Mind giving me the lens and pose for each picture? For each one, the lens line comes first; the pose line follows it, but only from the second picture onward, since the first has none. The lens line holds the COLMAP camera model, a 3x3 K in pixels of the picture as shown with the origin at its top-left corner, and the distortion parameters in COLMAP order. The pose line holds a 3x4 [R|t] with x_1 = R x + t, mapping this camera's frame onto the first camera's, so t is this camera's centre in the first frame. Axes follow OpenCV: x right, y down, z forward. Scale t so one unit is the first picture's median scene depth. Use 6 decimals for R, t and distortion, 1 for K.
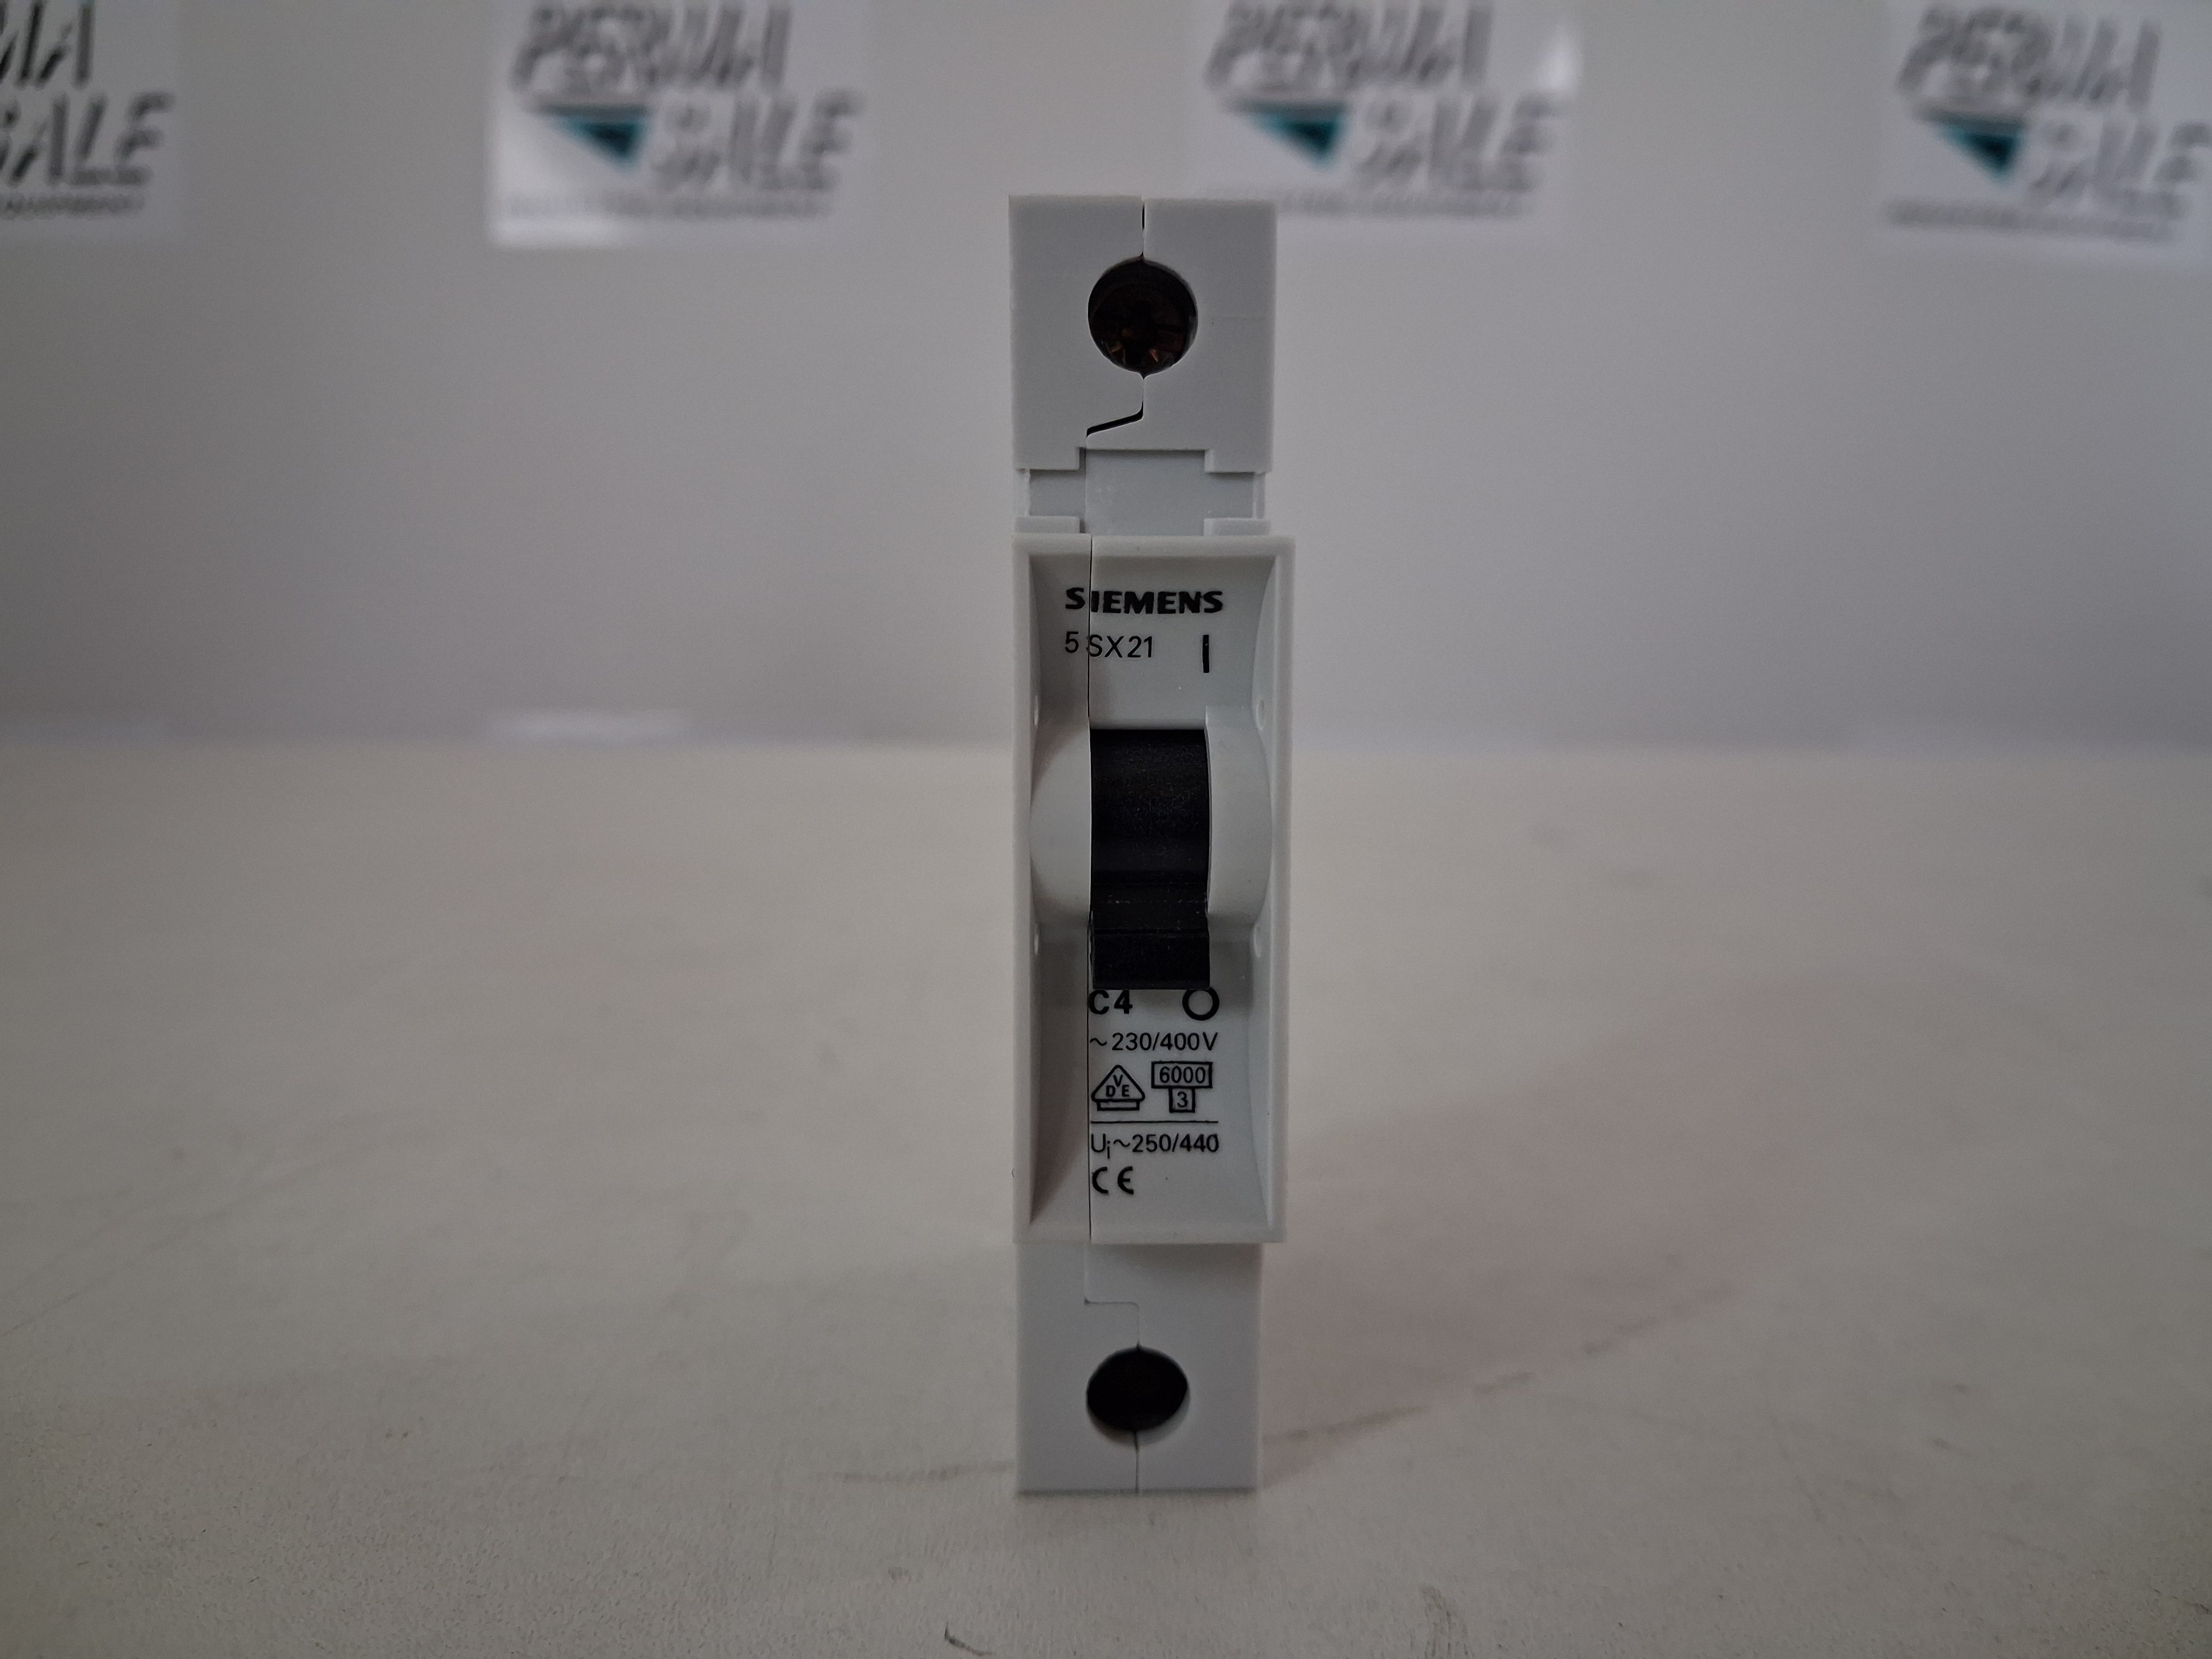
lens RADIAL K [[1847.4, 0, 1106.0], [0, 1847.4, 829.5], [0, 0, 1]] dist [-0.034394, -0.011913]
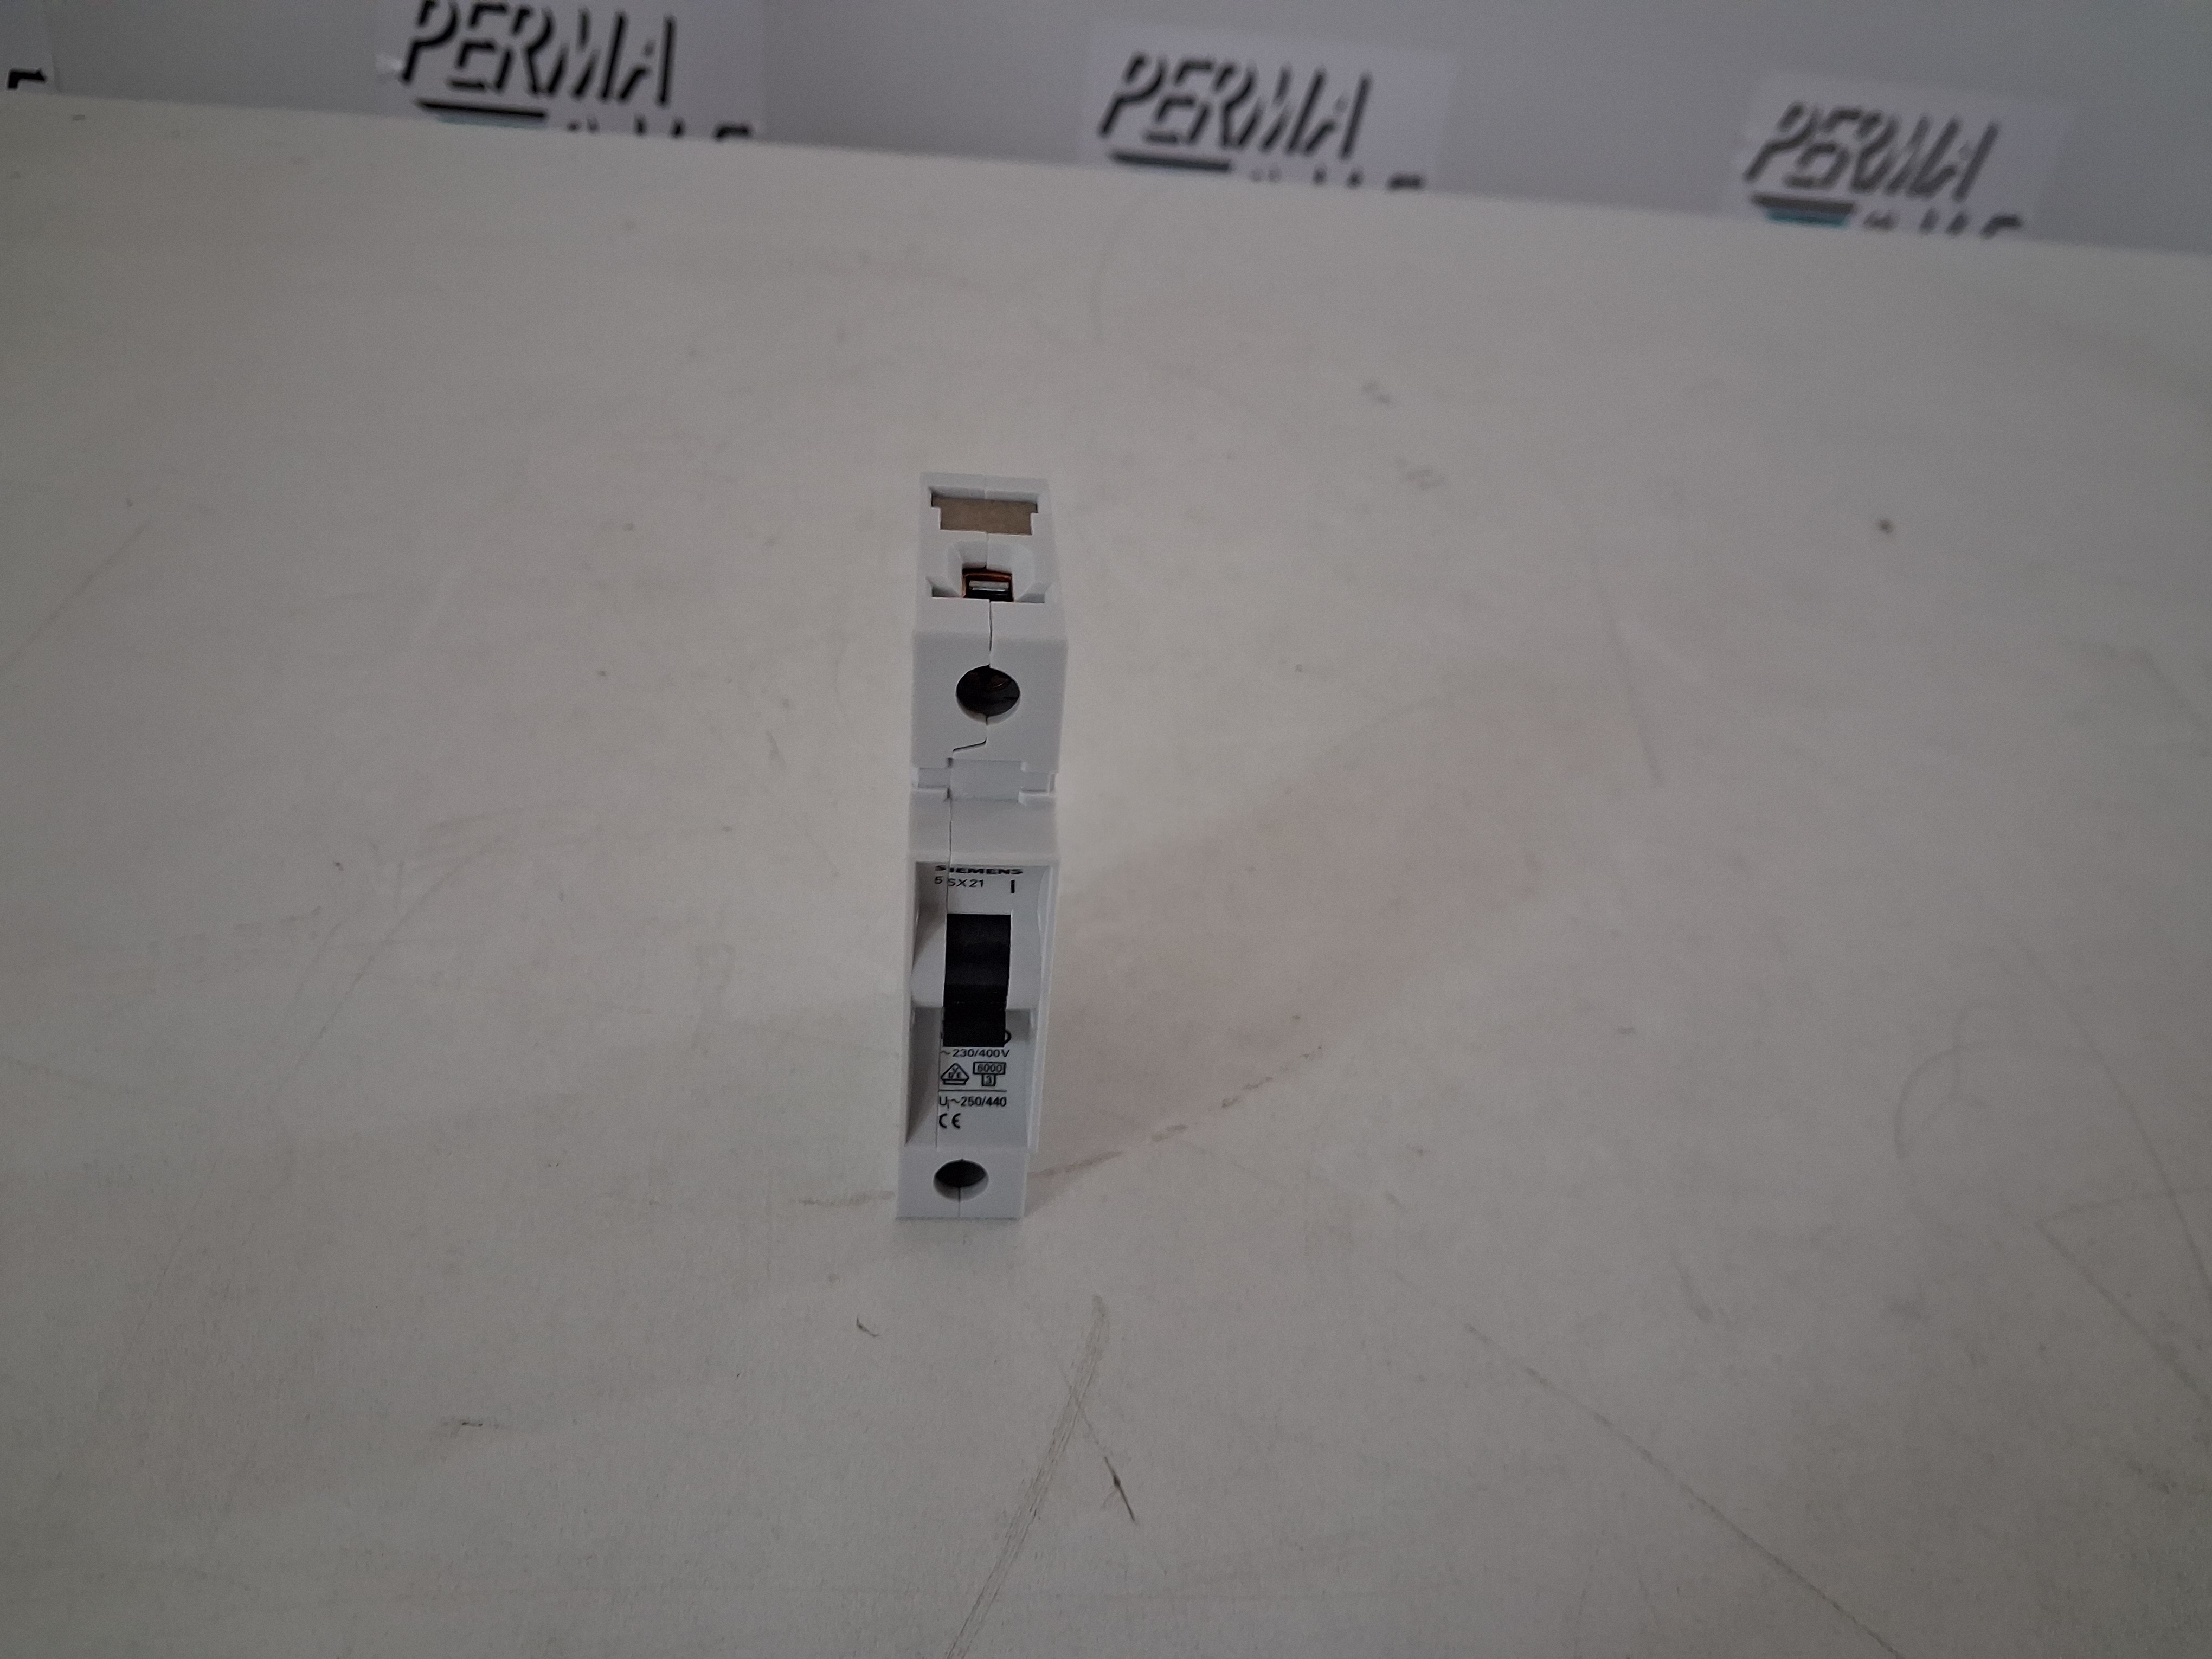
lens RADIAL K [[1766.9, 0, 1106.0], [0, 1766.9, 829.5], [0, 0, 1]] dist [0.088247, -0.002304]
pose [[0.996183, 0.052172, 0.069988, 0.020649], [-0.077895, 0.893167, 0.442928, -0.903160], [-0.039403, -0.446689, 0.893821, -0.520753]]
